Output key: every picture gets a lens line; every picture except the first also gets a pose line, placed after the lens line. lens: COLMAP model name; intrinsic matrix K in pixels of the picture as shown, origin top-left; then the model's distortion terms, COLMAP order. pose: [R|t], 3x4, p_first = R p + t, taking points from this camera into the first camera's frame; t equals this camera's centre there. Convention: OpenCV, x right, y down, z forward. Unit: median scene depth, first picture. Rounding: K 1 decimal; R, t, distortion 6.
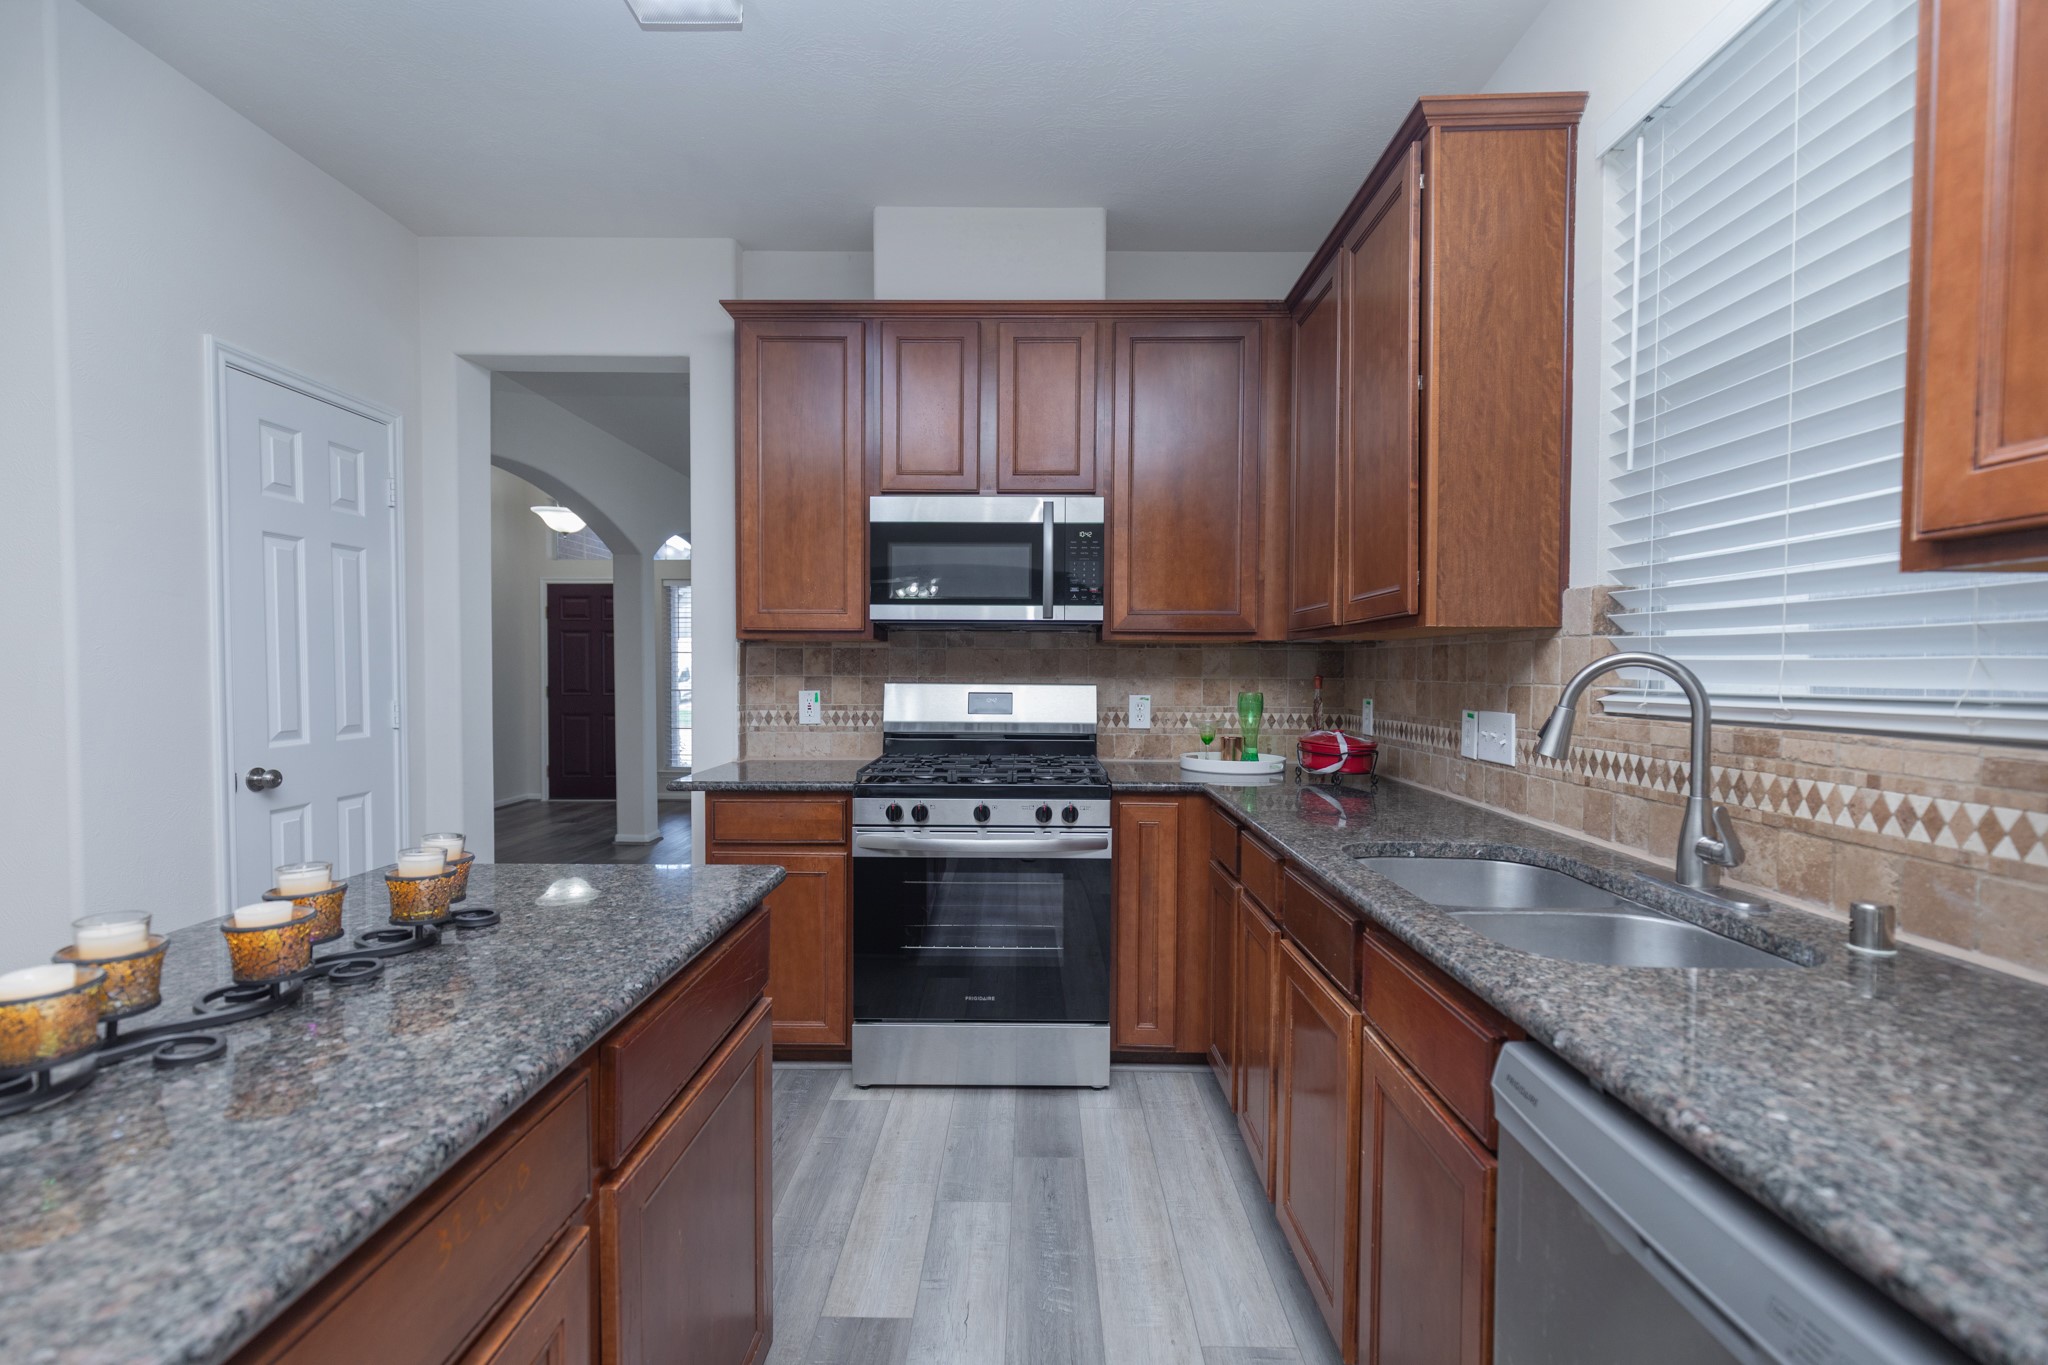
lens RADIAL K [[925.0, 0, 1011.4], [0, 925.0, 690.7], [0, 0, 1]] dist [0.009308, 0.000517]
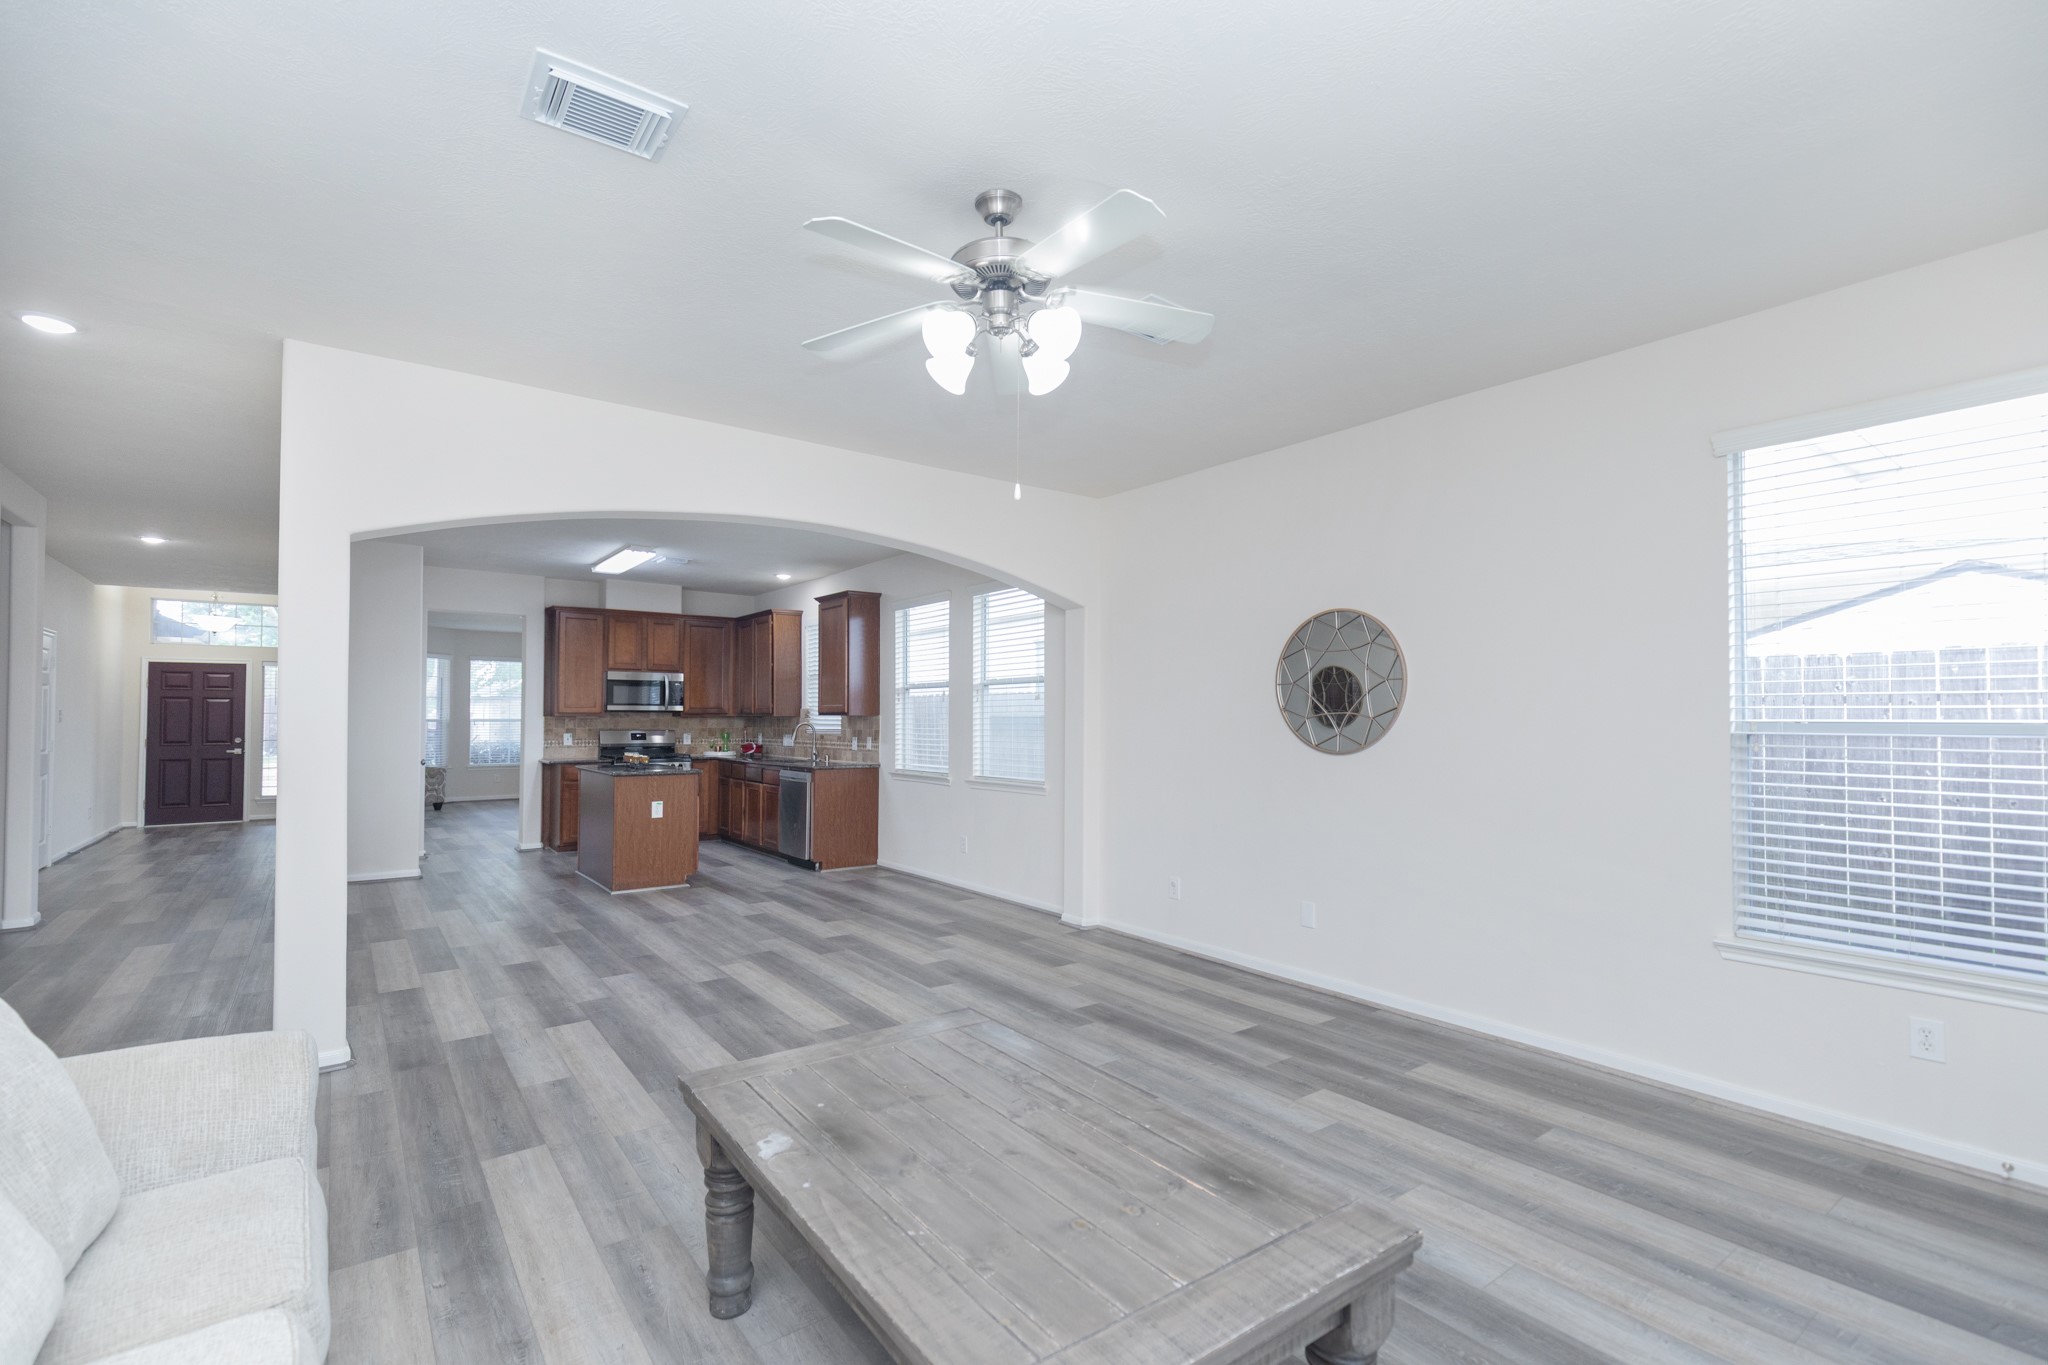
lens RADIAL K [[925.0, 0, 1024.4], [0, 925.0, 695.5], [0, 0, 1]] dist [0.009308, 0.000517]
pose [[0.782793, 0.011441, 0.622176, -1.020887], [0.018255, 0.998978, -0.041338, 0.030391], [-0.622014, 0.043717, 0.781785, -2.389751]]
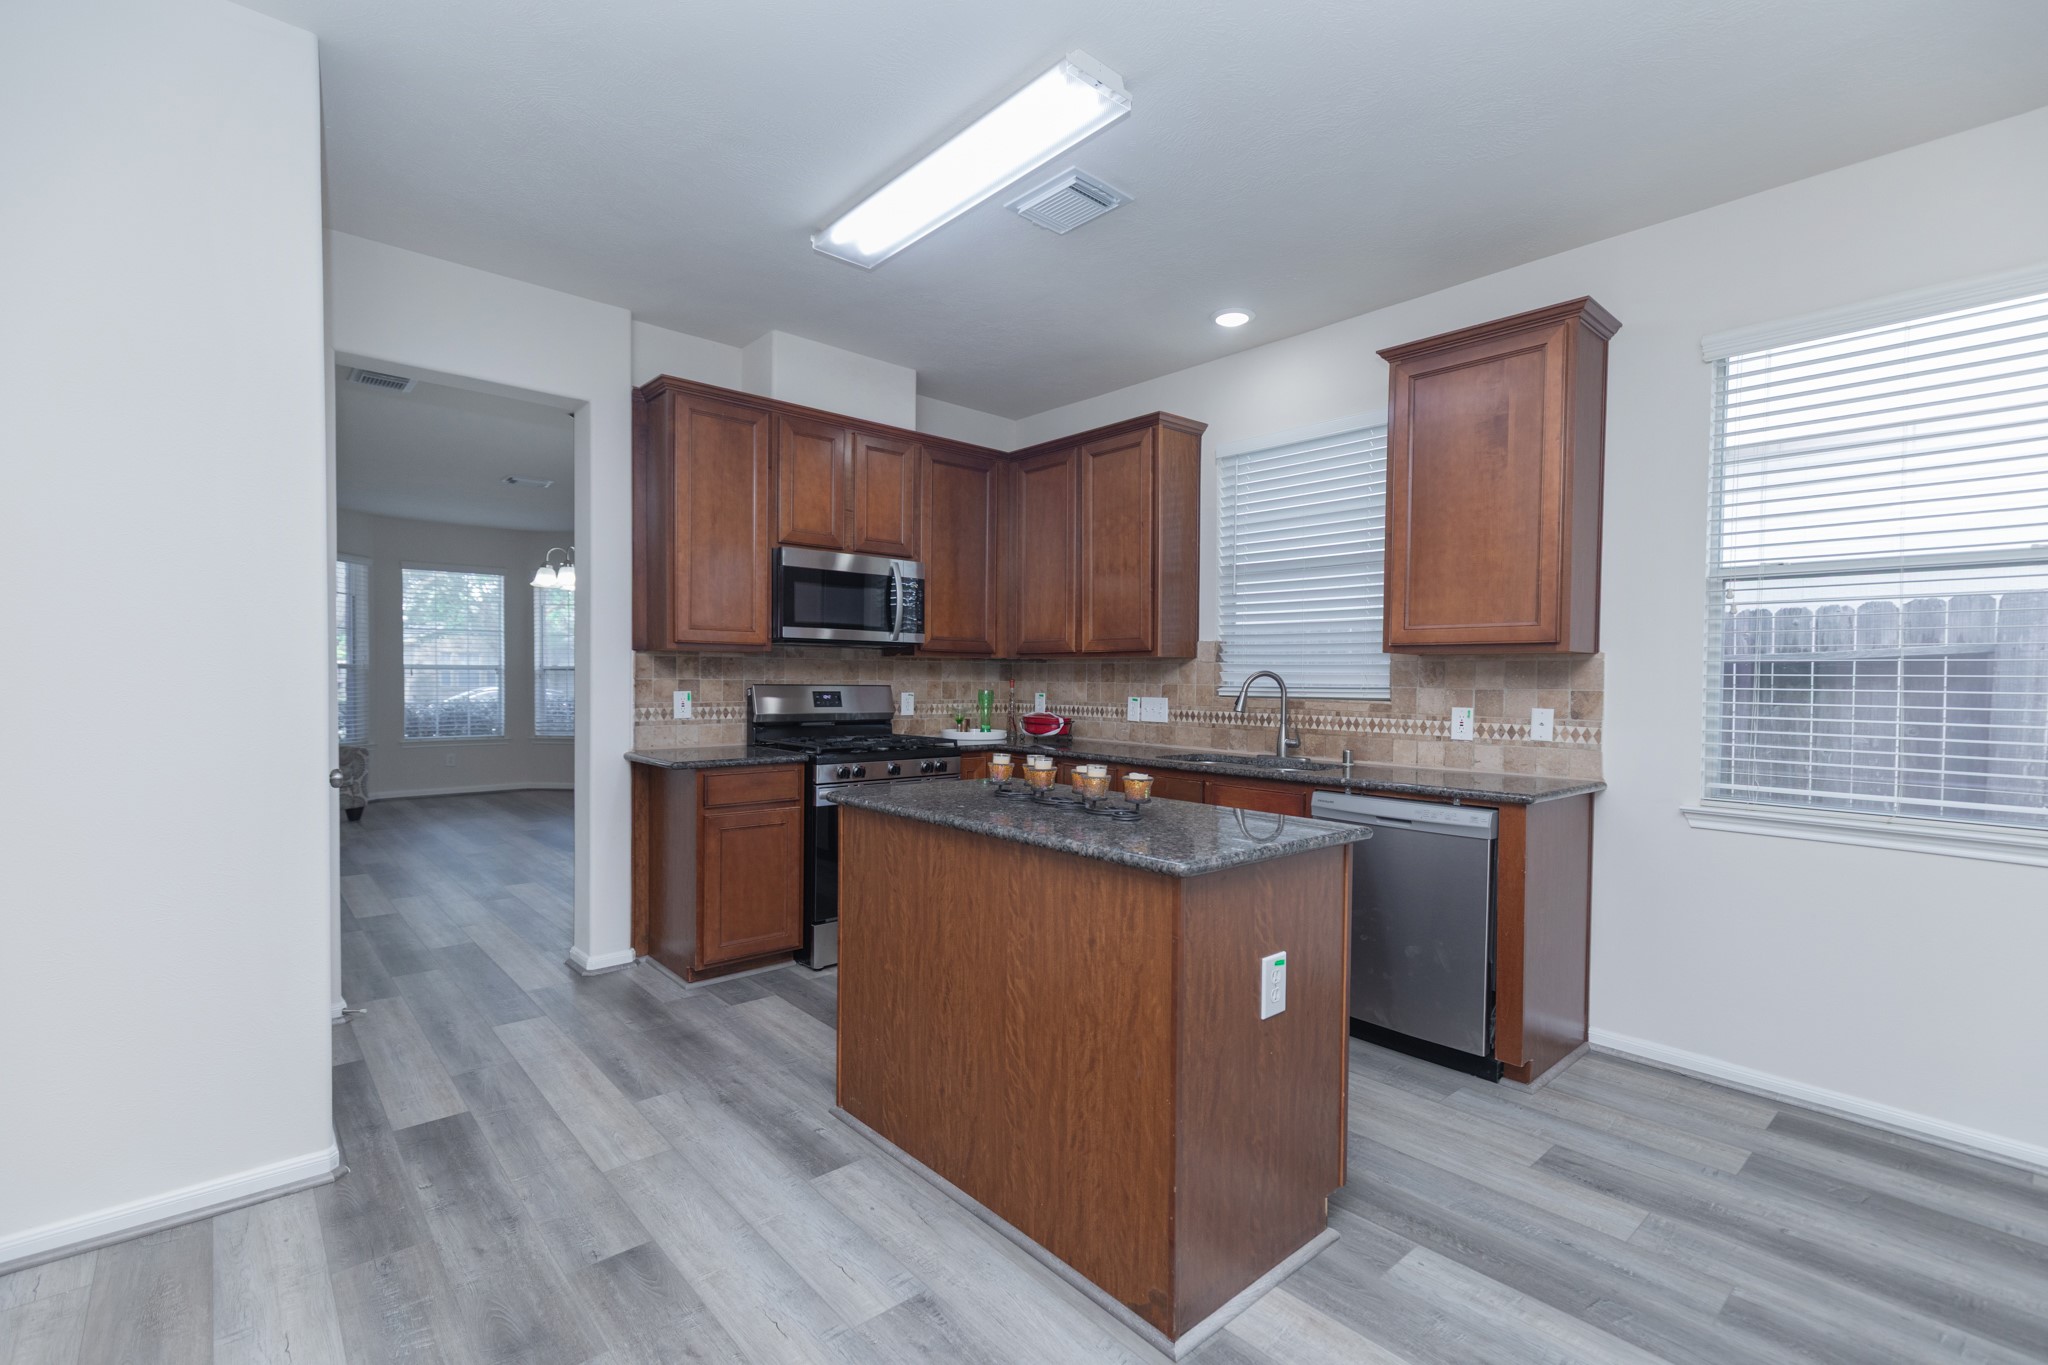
lens RADIAL K [[925.0, 0, 1029.7], [0, 925.0, 698.2], [0, 0, 1]] dist [0.009308, 0.000517]
pose [[0.732585, -0.012387, 0.680563, -0.822137], [0.009422, 0.999923, 0.008057, 0.004321], [-0.680610, 0.000509, 0.732645, -0.240533]]
